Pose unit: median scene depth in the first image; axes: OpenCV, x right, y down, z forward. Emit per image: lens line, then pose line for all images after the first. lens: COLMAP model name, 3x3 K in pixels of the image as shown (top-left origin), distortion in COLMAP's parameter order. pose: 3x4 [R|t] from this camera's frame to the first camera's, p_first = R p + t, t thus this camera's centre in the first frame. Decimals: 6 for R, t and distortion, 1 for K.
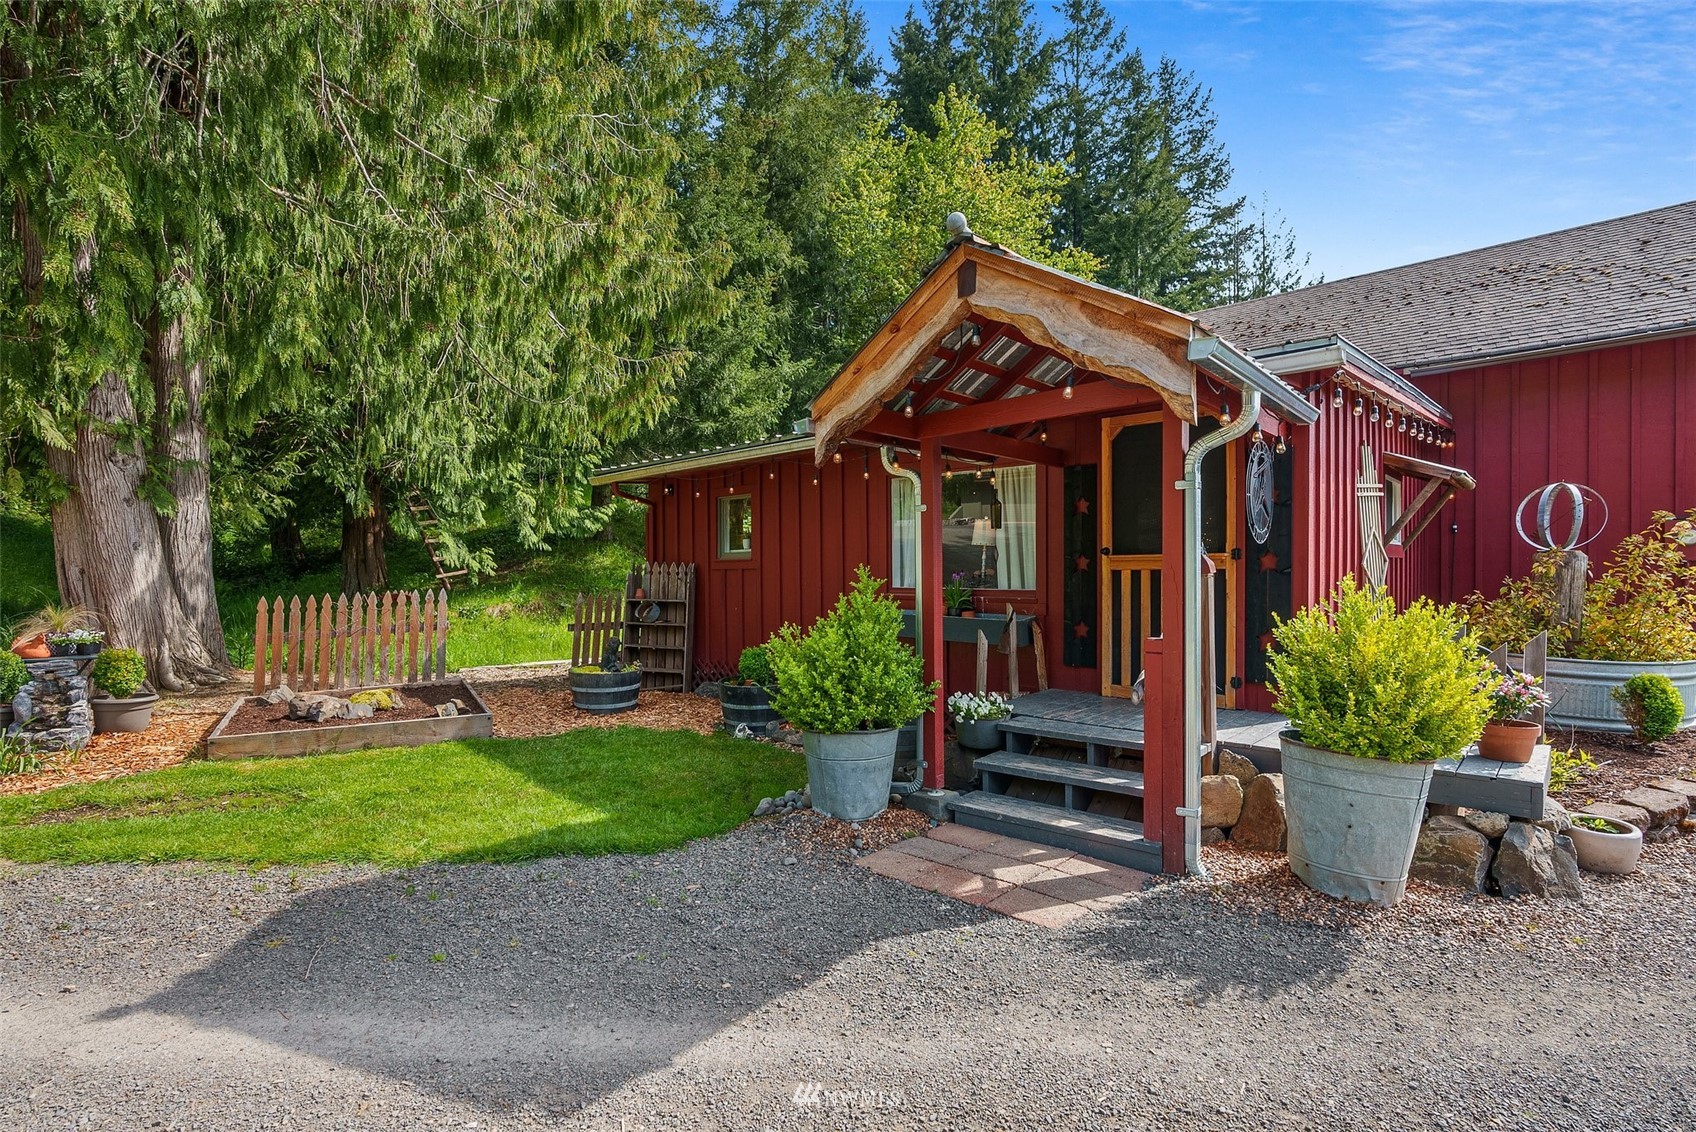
lens RADIAL K [[774.3, 0, 848.2], [0, 774.3, 569.6], [0, 0, 1]] dist [0.003969, 0.000584]
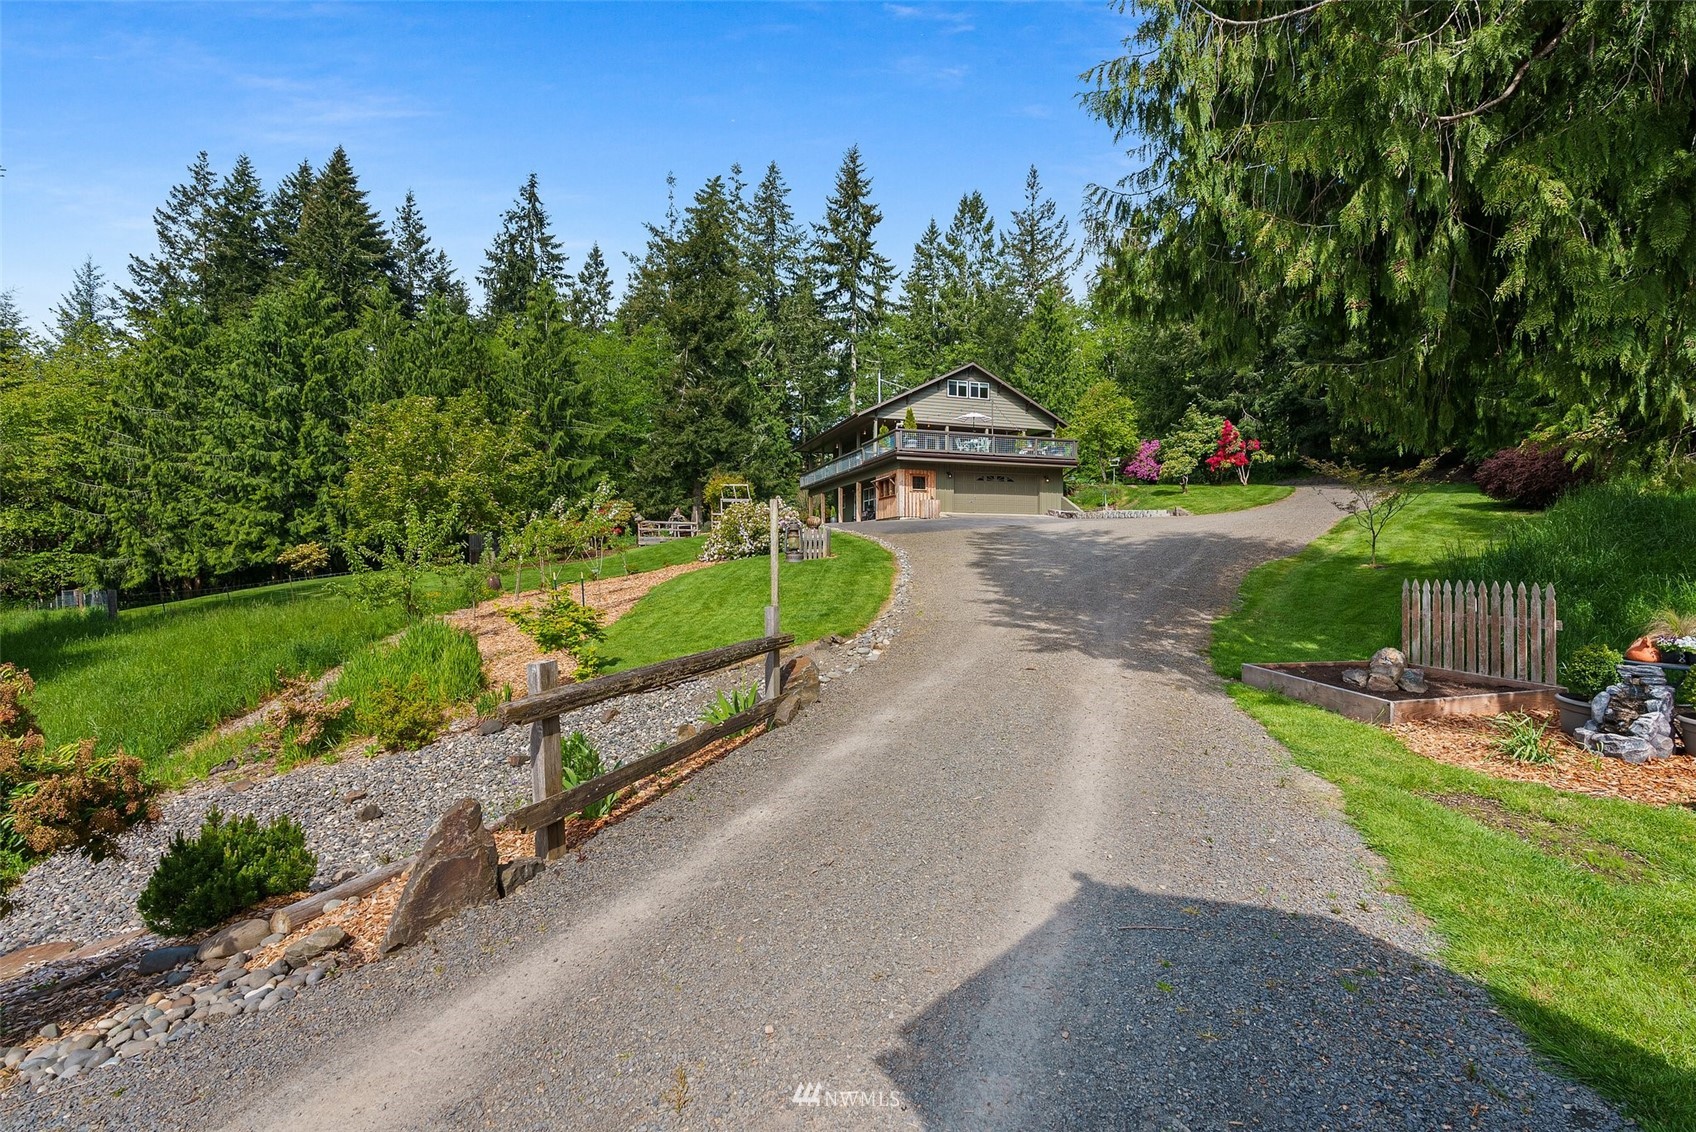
lens RADIAL K [[774.3, 0, 848.0], [0, 774.3, 562.0], [0, 0, 1]] dist [0.003969, 0.000584]
pose [[-0.390696, 0.005917, -0.920501, 0.538214], [0.000753, 0.999981, 0.006108, -0.037505], [0.920519, 0.001693, -0.390693, 1.063610]]
